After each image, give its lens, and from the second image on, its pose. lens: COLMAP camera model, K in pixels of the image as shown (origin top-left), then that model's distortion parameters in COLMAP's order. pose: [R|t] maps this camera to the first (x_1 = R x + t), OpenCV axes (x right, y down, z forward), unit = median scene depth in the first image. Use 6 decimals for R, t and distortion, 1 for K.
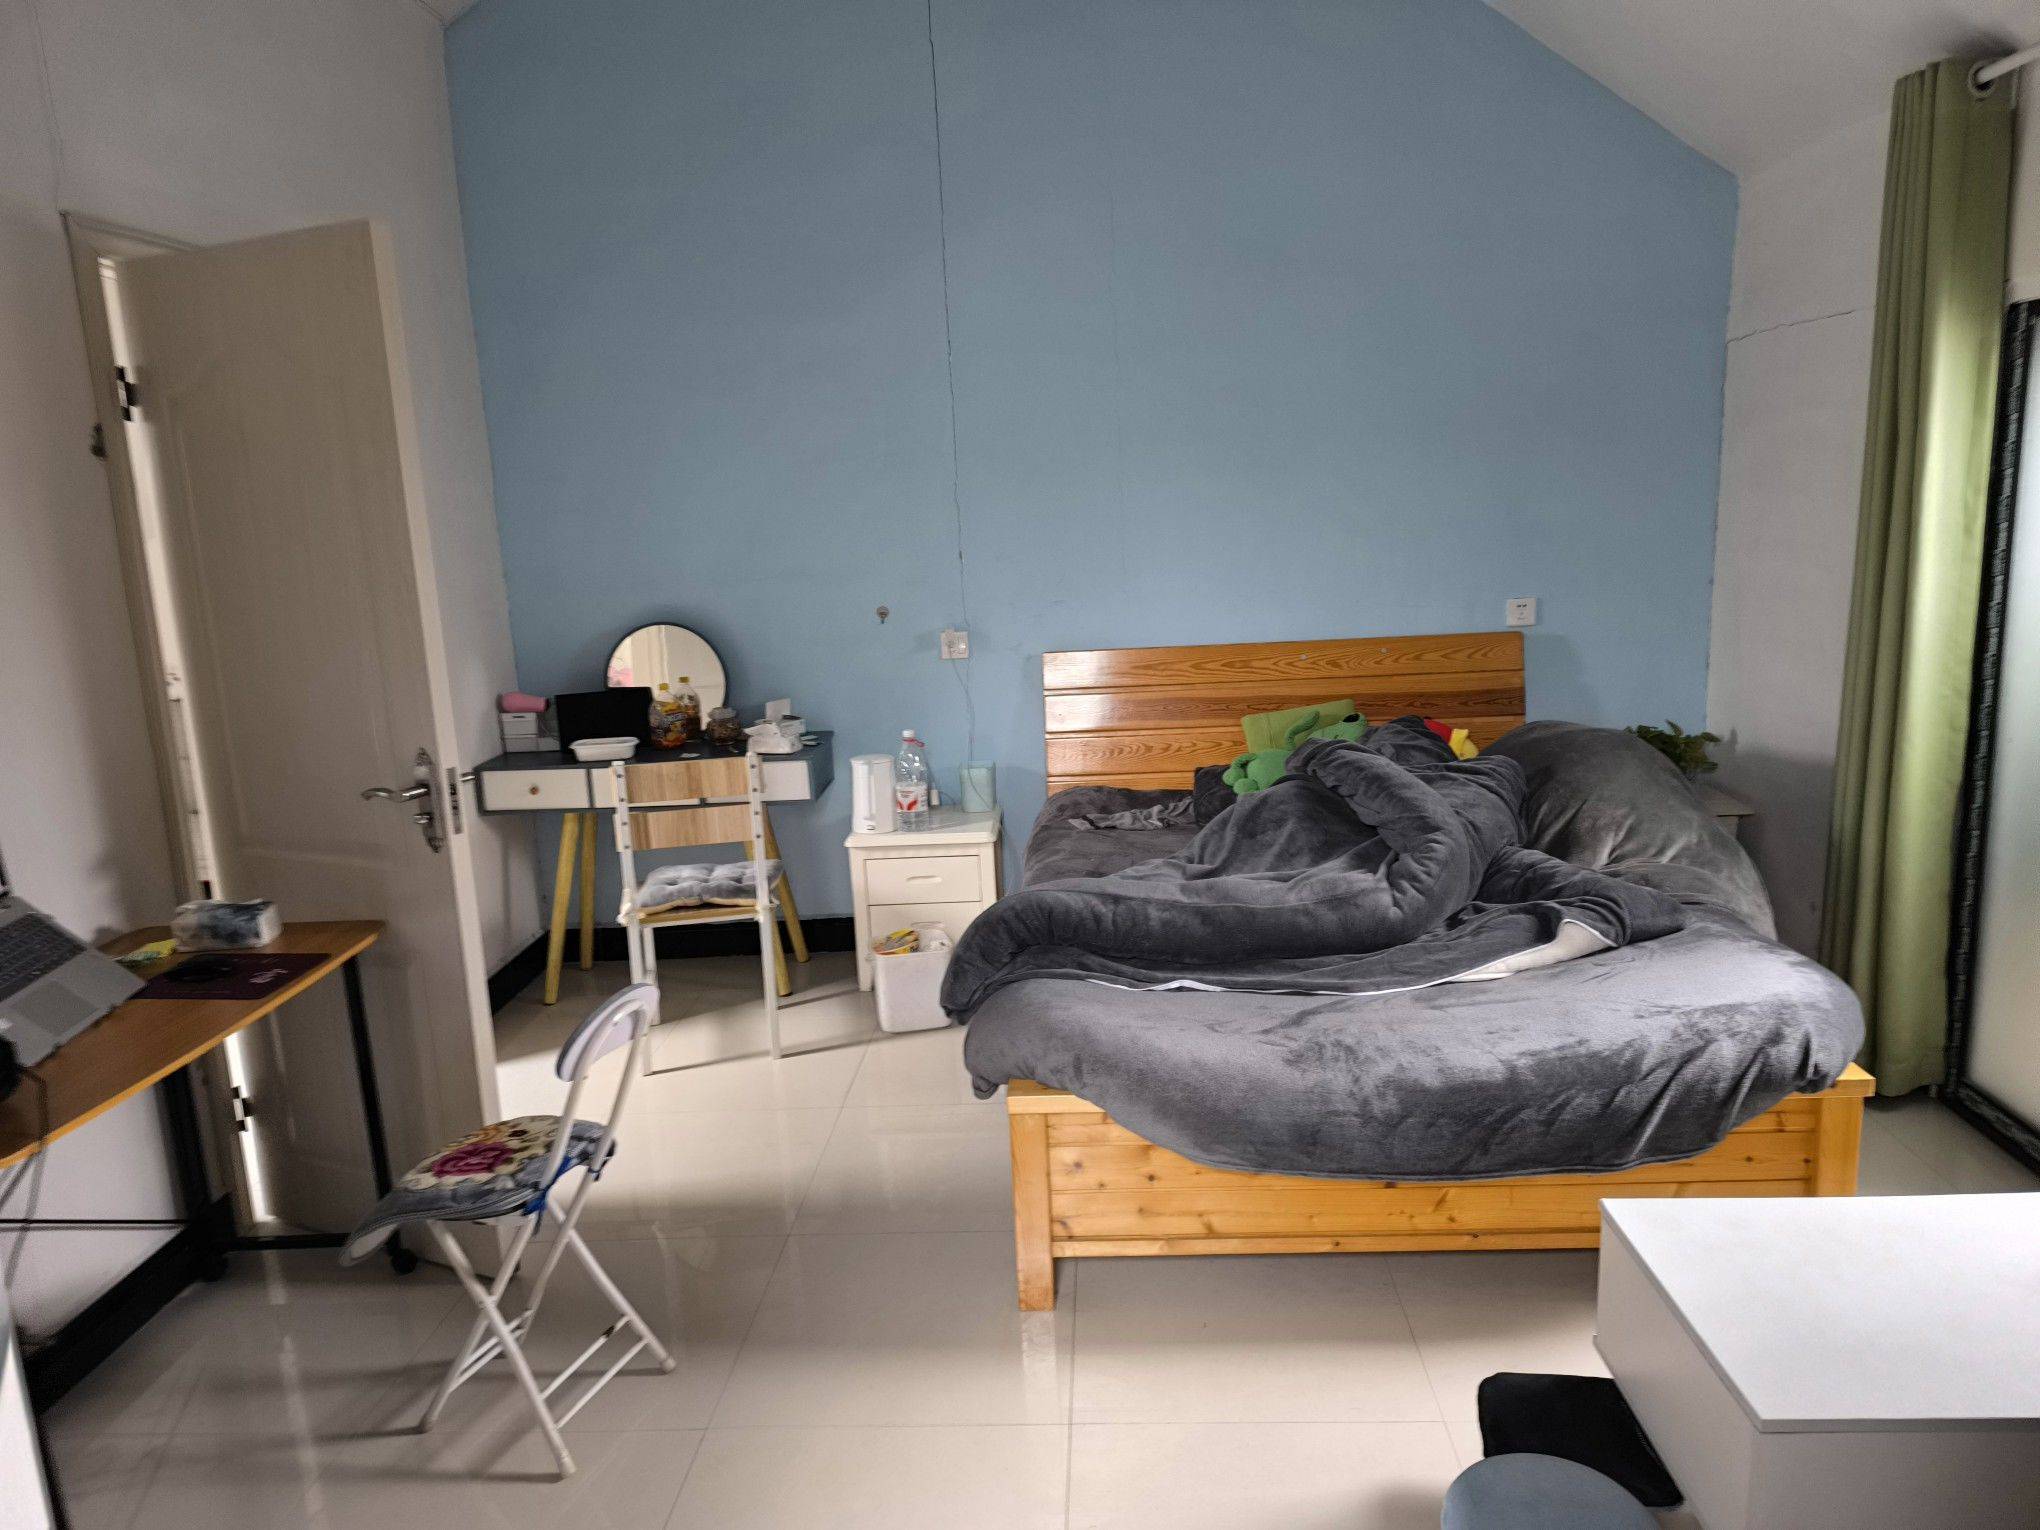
lens RADIAL K [[1371.5, 0, 1017.4], [0, 1371.5, 759.5], [0, 0, 1]] dist [-0.015812, -0.019991]
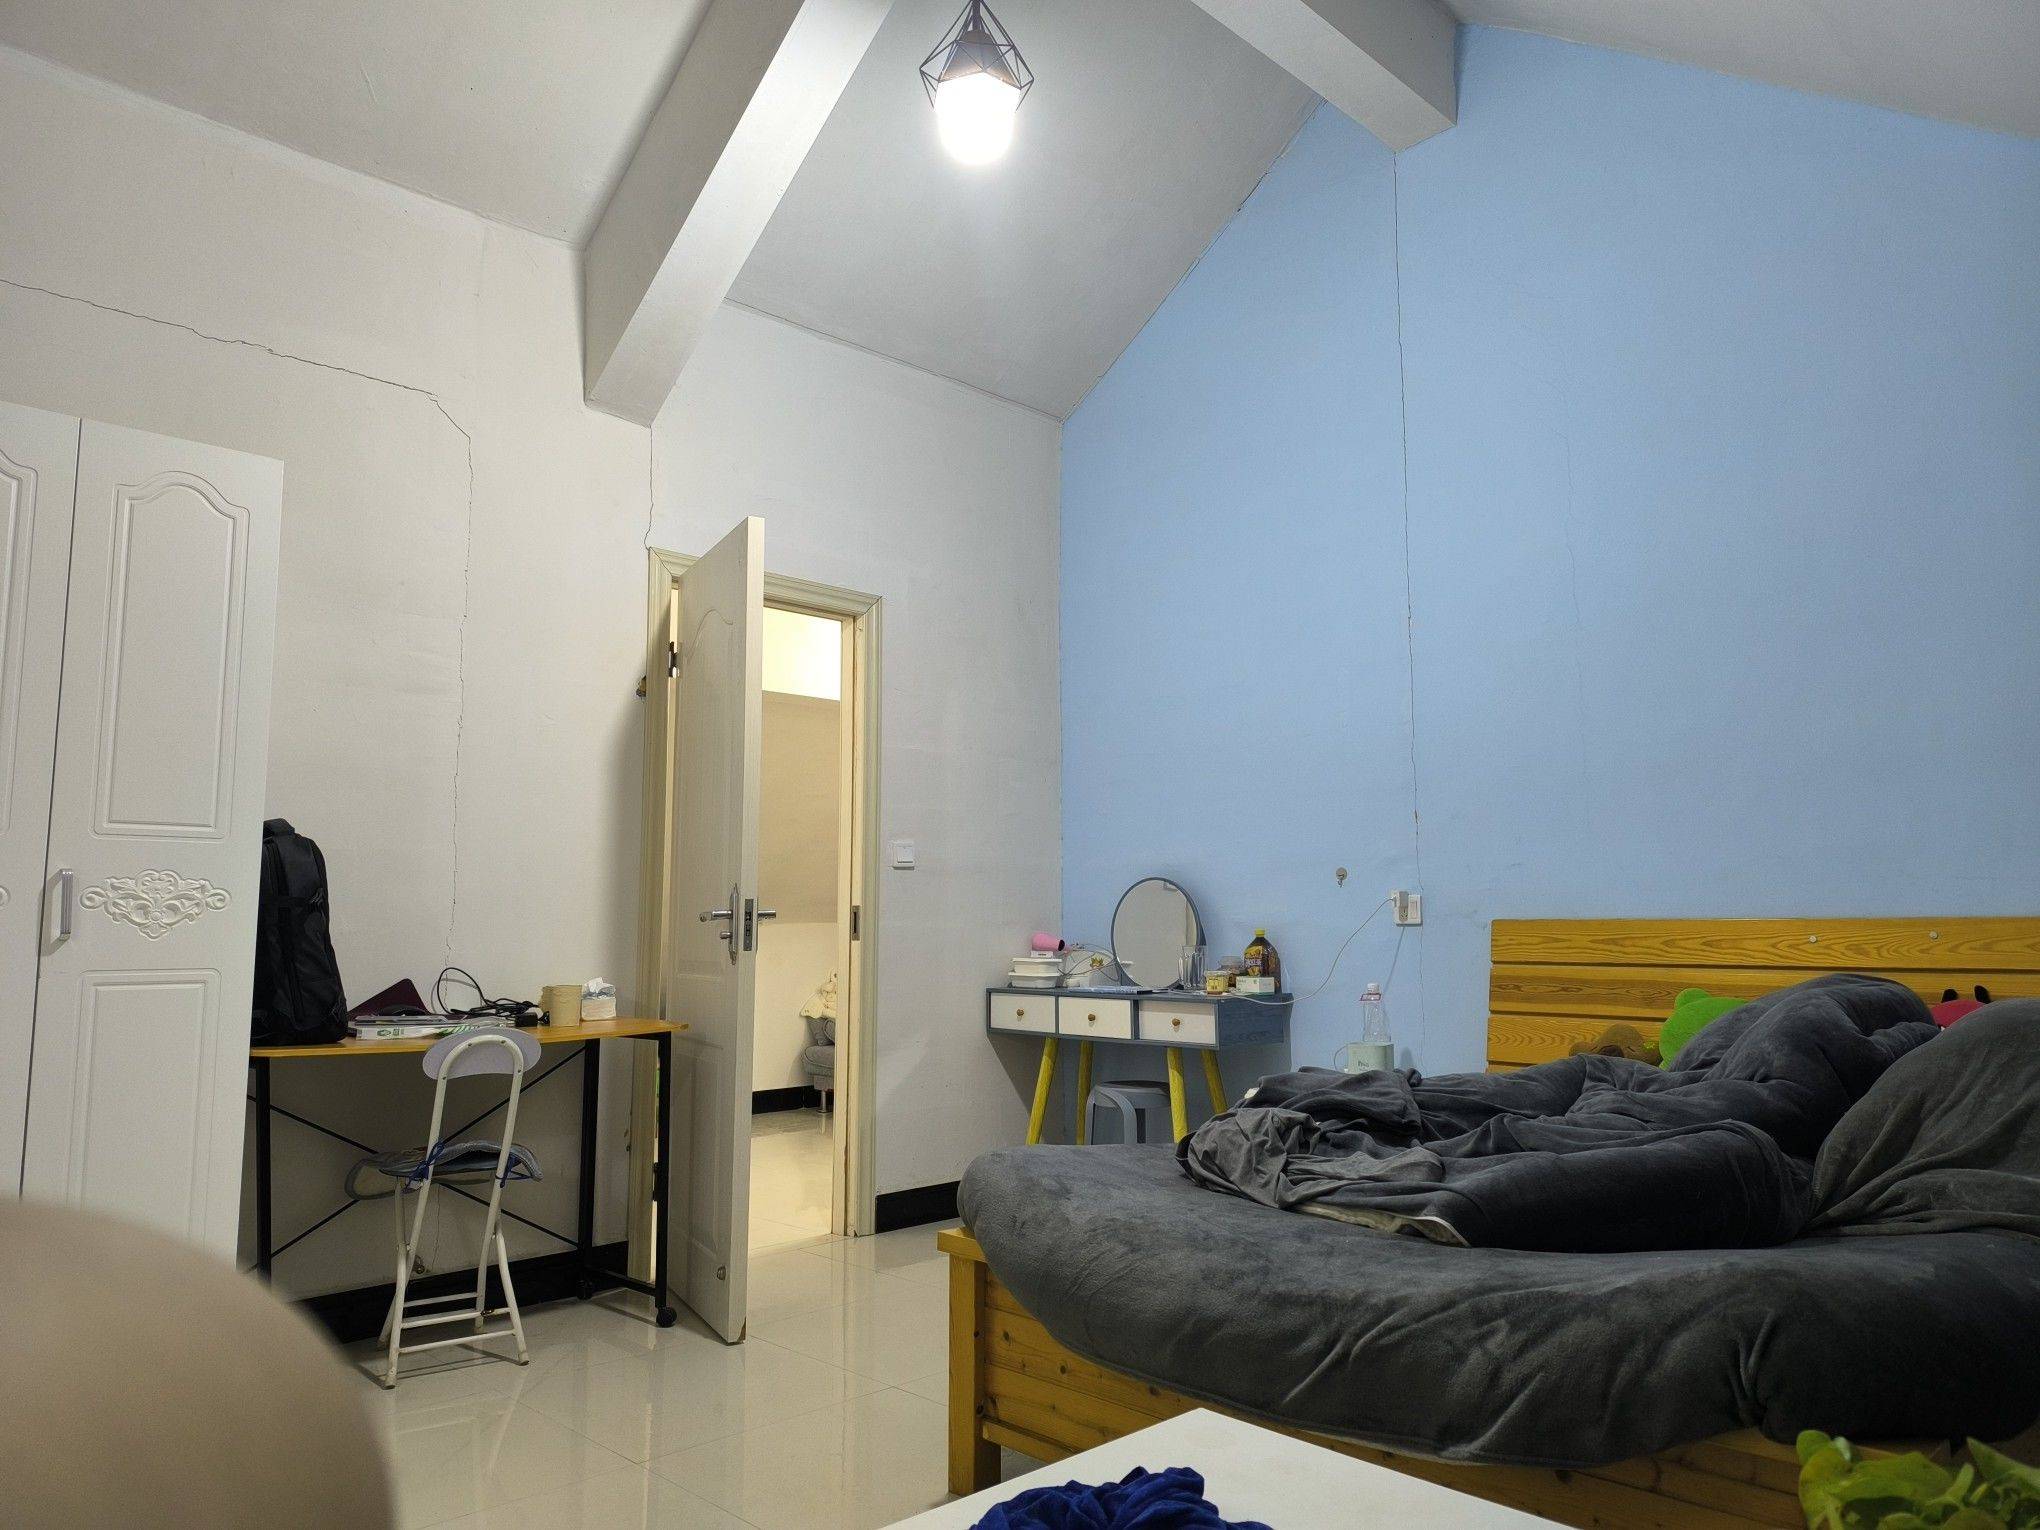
lens RADIAL K [[1371.5, 0, 1012.6], [0, 1371.5, 766.9], [0, 0, 1]] dist [-0.015812, -0.019991]
pose [[0.718793, -0.037847, -0.694193, 0.667811], [-0.165306, 0.960576, -0.223534, 0.123571], [0.675286, 0.275429, 0.684199, 0.237395]]
